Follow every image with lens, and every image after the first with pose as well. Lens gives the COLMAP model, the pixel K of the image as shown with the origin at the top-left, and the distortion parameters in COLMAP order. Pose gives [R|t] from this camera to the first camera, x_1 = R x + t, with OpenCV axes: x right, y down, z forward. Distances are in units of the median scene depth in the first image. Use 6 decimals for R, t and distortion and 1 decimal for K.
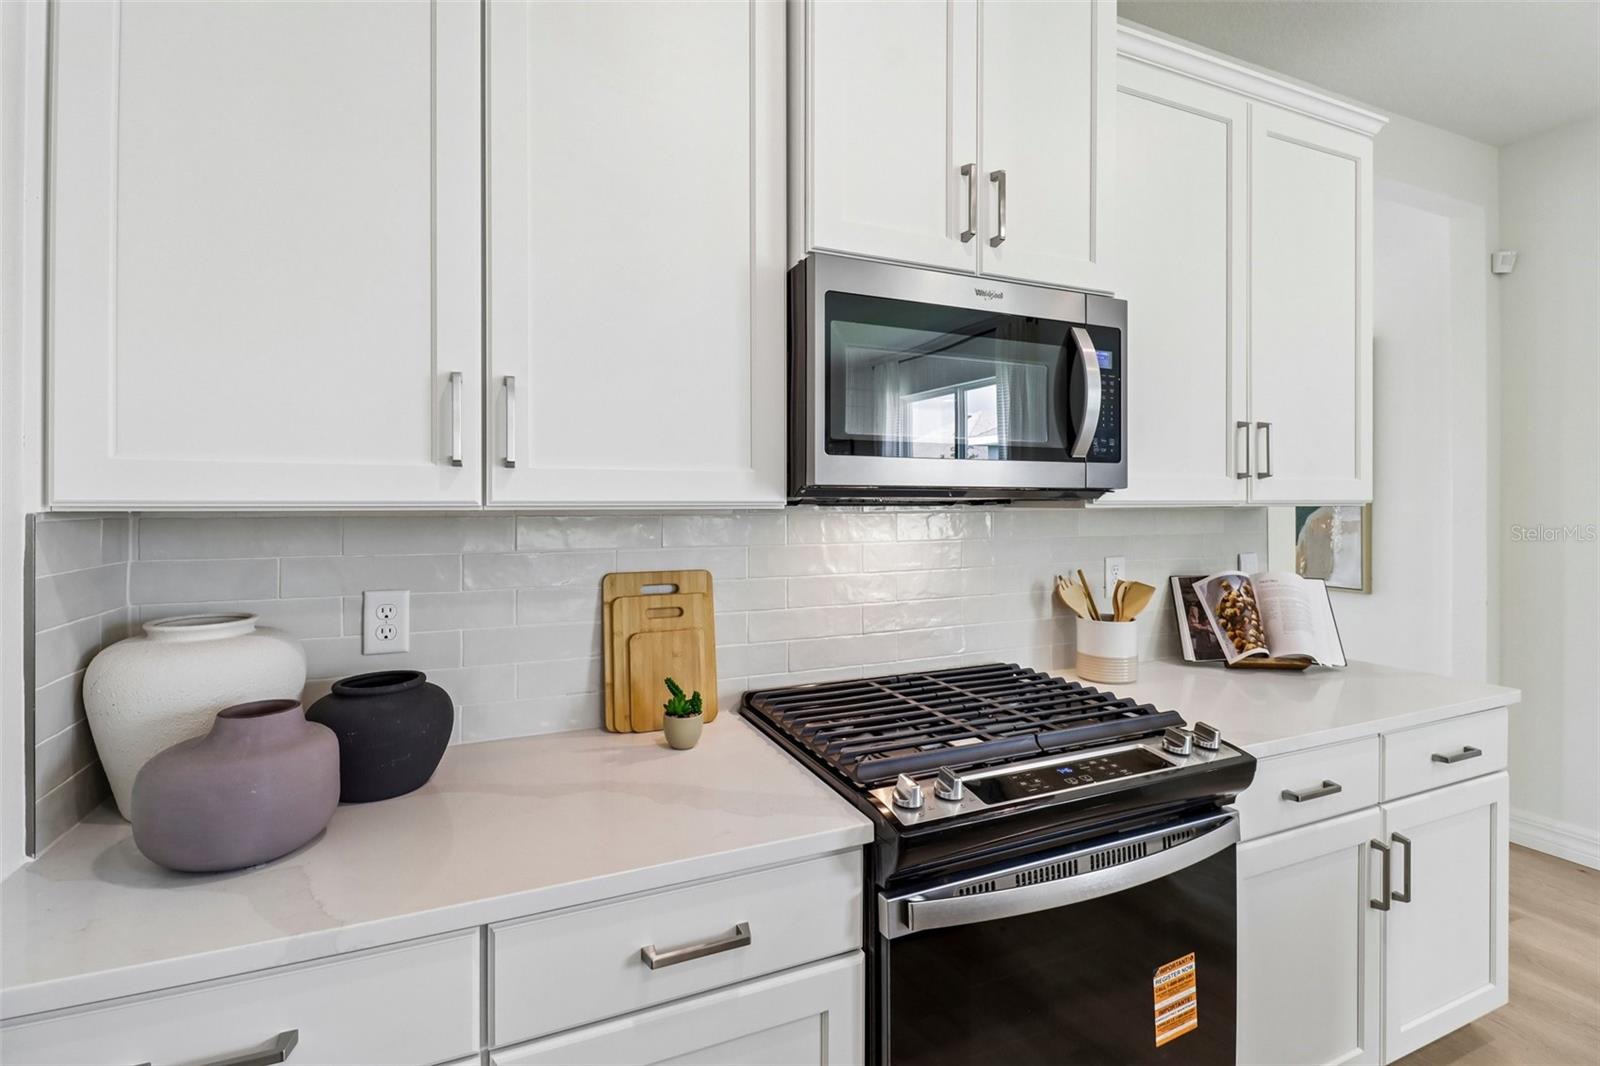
lens RADIAL K [[740.5, 0, 805.0], [0, 740.5, 502.1], [0, 0, 1]] dist [0.000101, -0.000942]
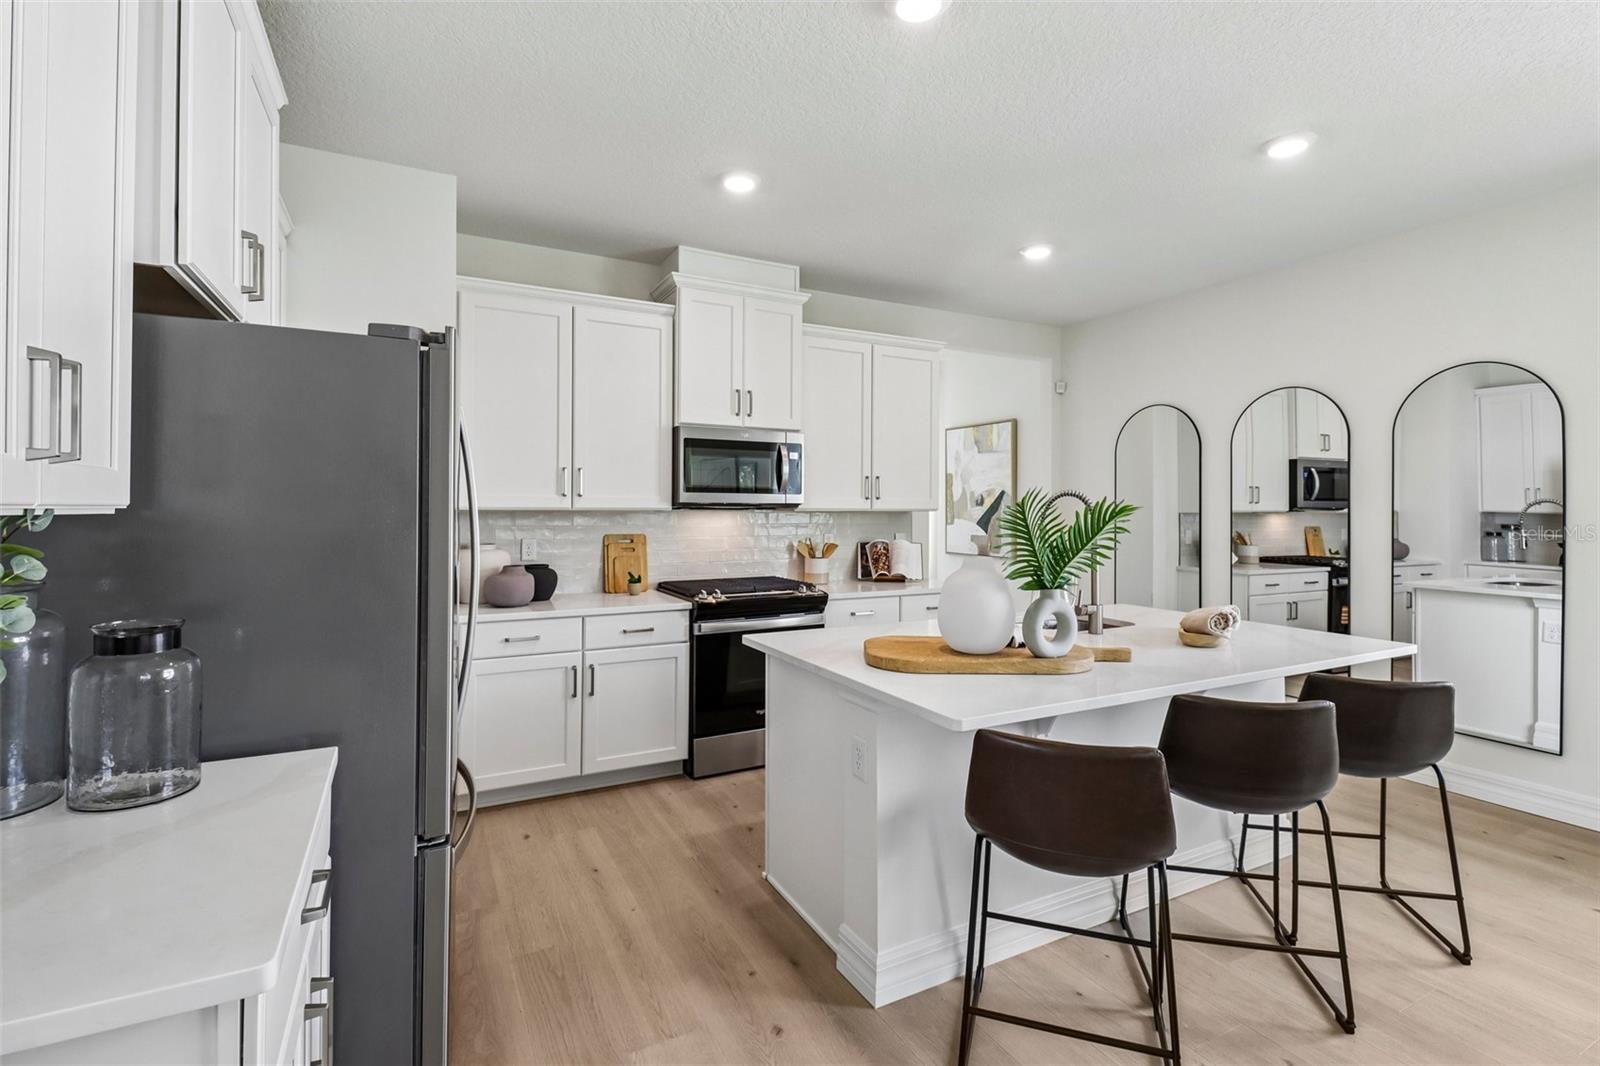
lens RADIAL K [[740.5, 0, 805.0], [0, 740.5, 502.1], [0, 0, 1]] dist [0.000101, -0.000942]
pose [[0.997430, 0.005808, 0.071407, 0.261613], [-0.005200, 0.999949, -0.008703, -0.000424], [-0.071454, 0.008310, 0.997409, -1.745391]]
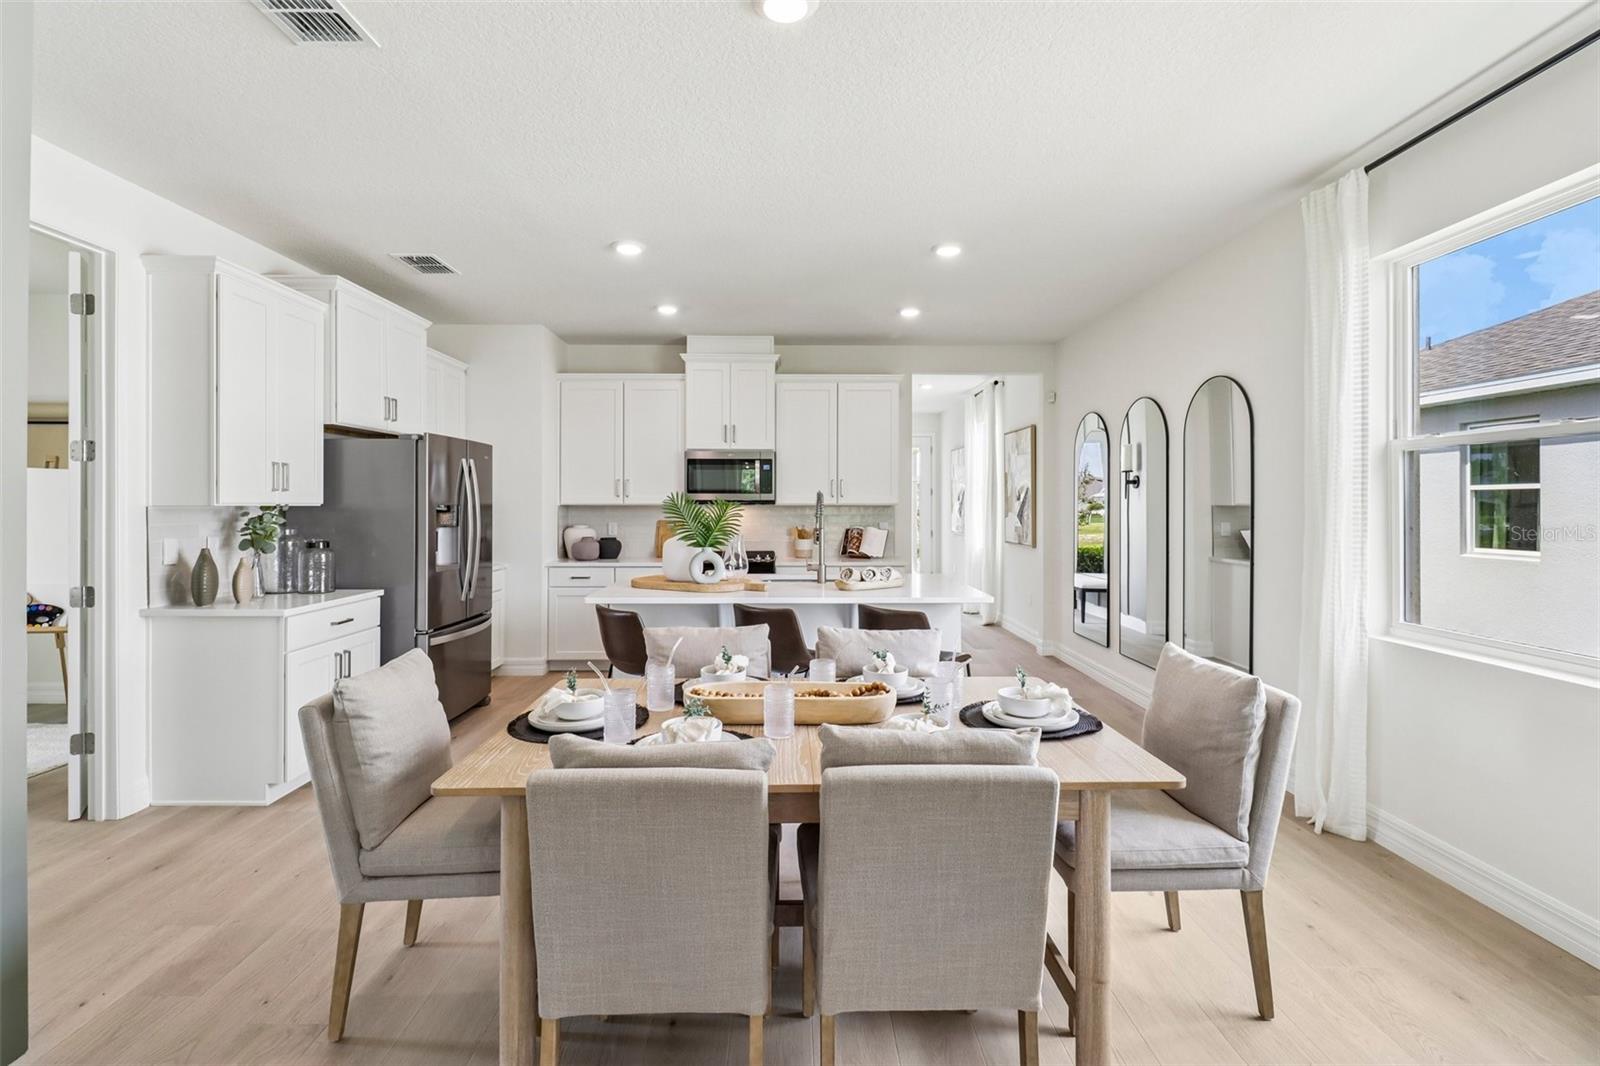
lens RADIAL K [[740.5, 0, 805.0], [0, 740.5, 502.1], [0, 0, 1]] dist [0.000101, -0.000942]
pose [[0.922880, -0.001064, -0.385087, 2.173047], [-0.000253, 0.999994, -0.003370, 0.004832], [0.385089, 0.003208, 0.922874, -2.626346]]
